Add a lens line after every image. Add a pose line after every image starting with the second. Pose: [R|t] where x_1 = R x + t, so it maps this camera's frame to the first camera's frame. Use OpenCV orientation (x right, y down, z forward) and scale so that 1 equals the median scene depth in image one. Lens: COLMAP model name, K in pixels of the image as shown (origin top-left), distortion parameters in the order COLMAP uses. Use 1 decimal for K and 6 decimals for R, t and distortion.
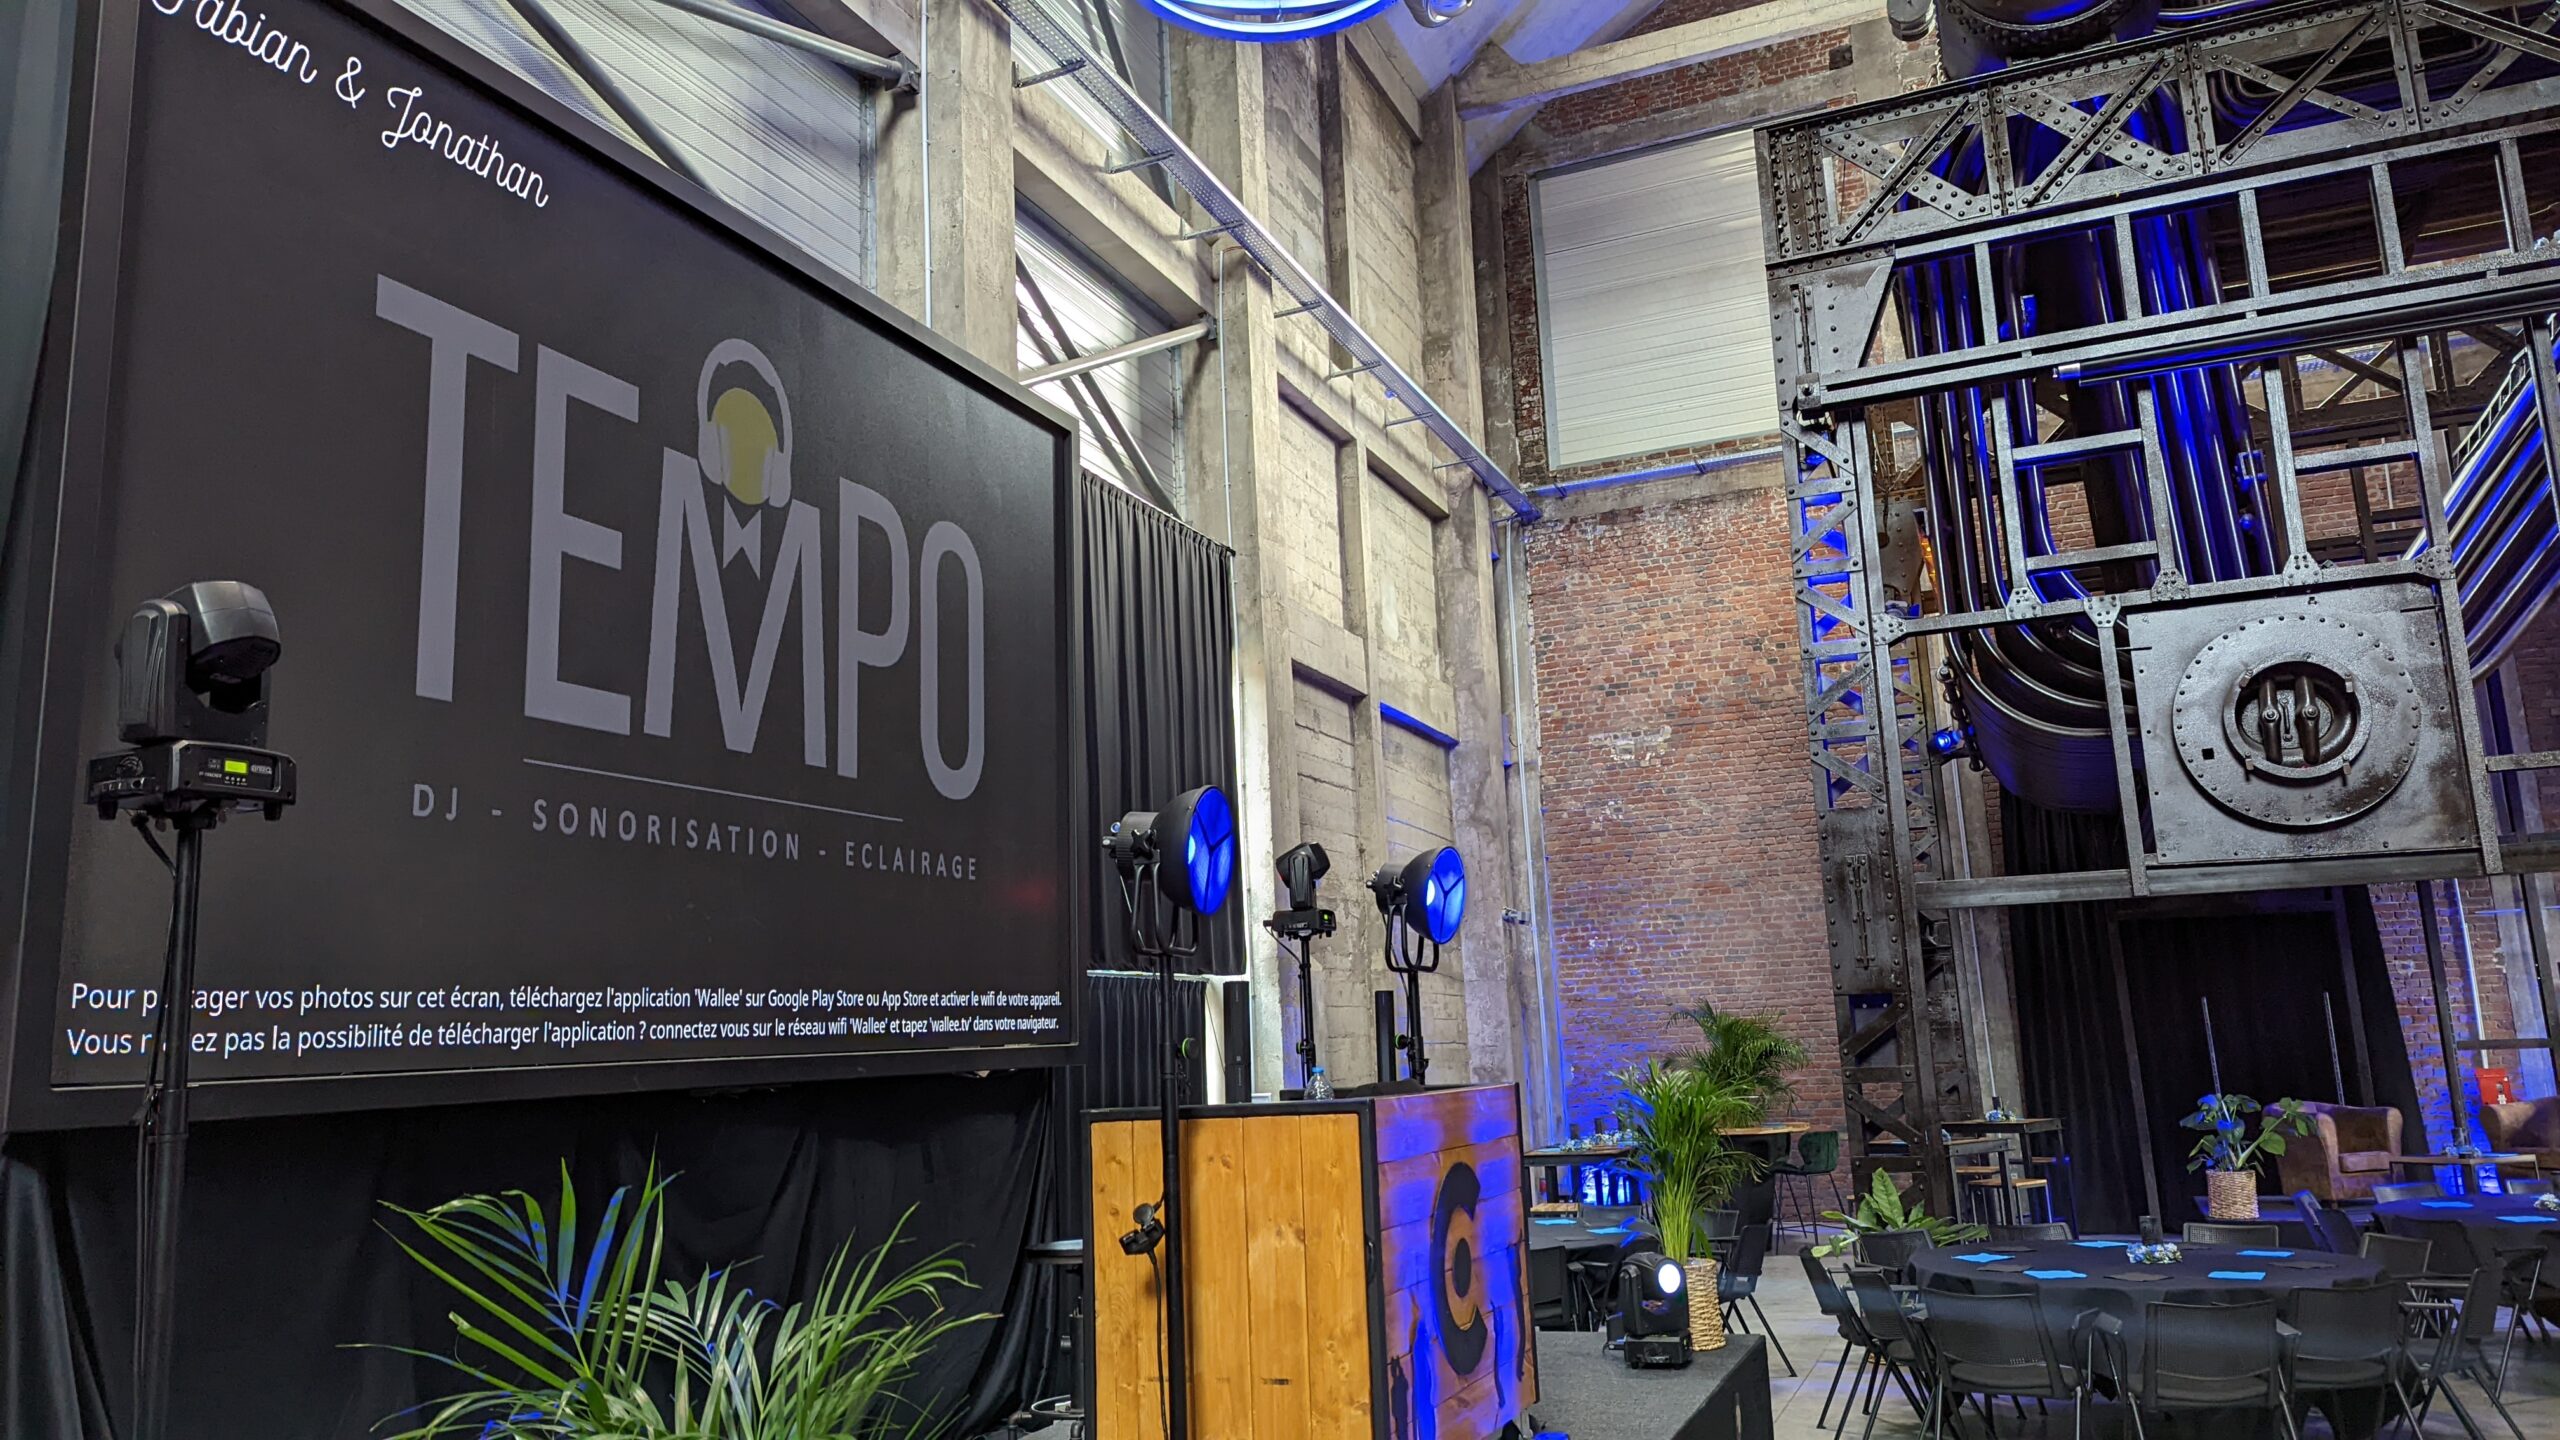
lens RADIAL K [[1816.5, 0, 1280.0], [0, 1816.5, 720.0], [0, 0, 1]] dist [0.049320, -0.002663]
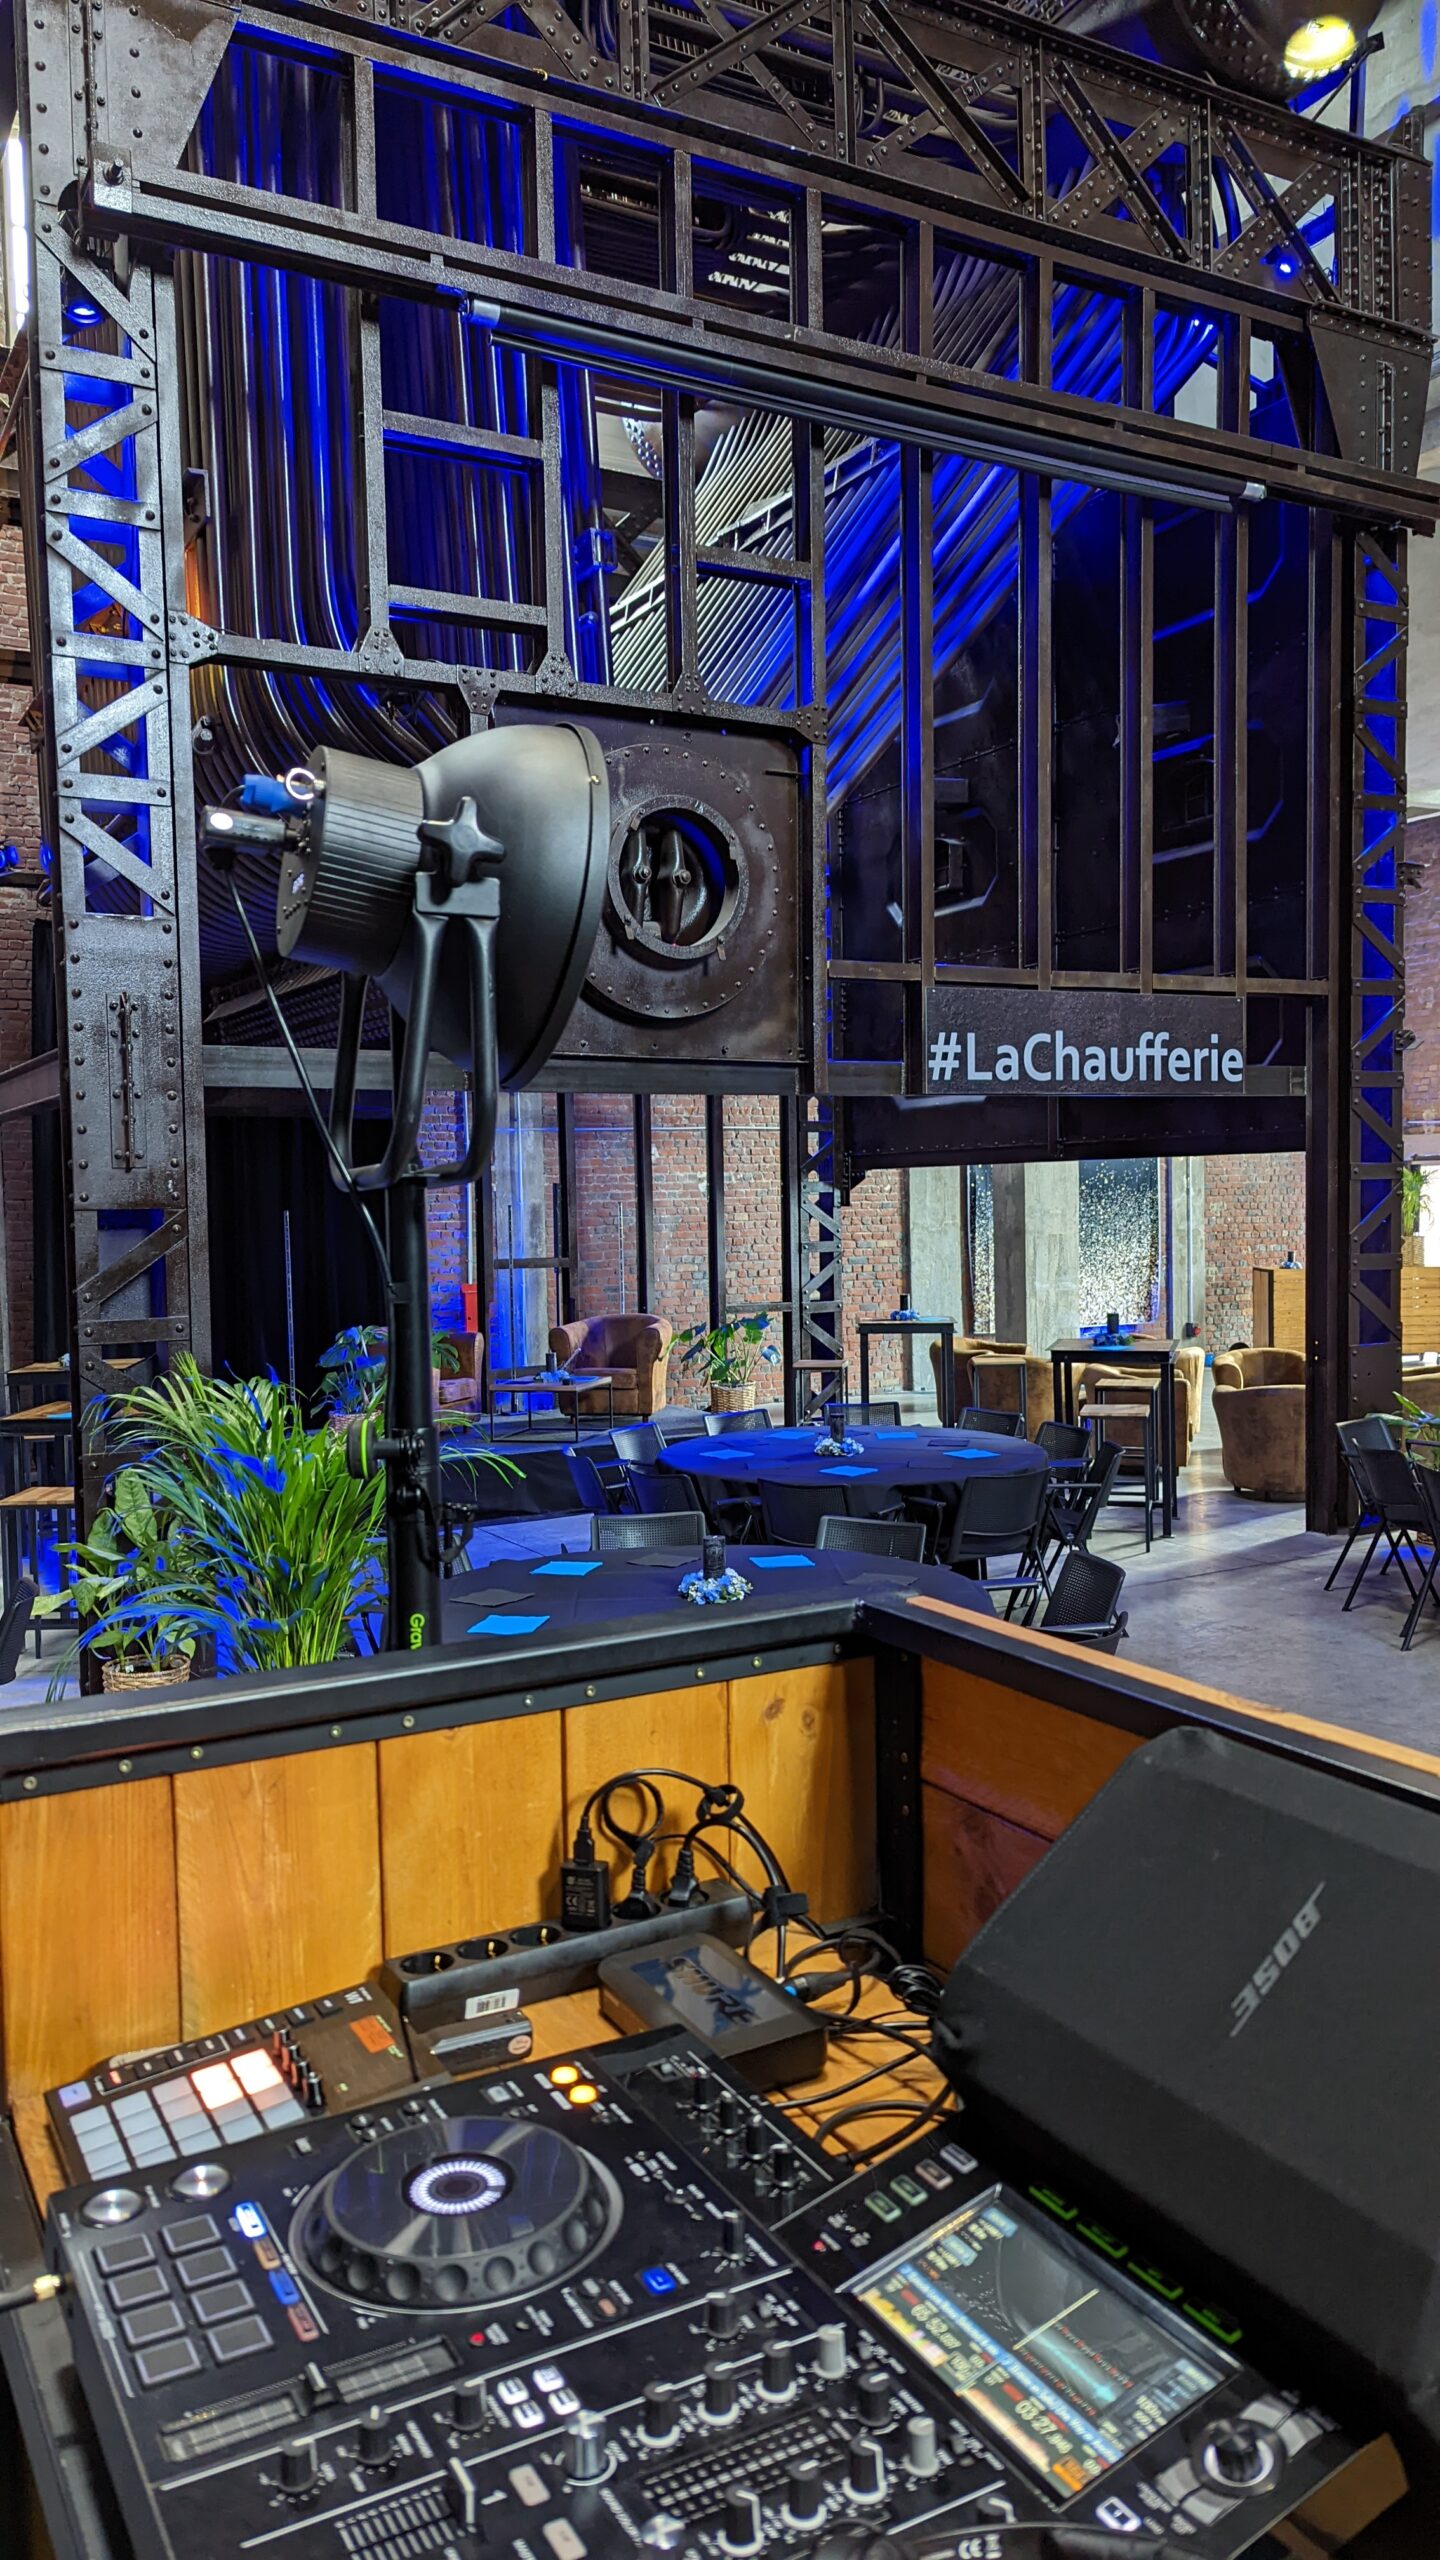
lens RADIAL K [[1816.5, 0, 720.0], [0, 1816.5, 1280.0], [0, 0, 1]] dist [0.049320, -0.002663]
pose [[0.637690, -0.006994, 0.770261, -0.042647], [-0.145704, 0.980812, 0.129532, 0.059683], [-0.756387, -0.194832, 0.624435, 0.431496]]
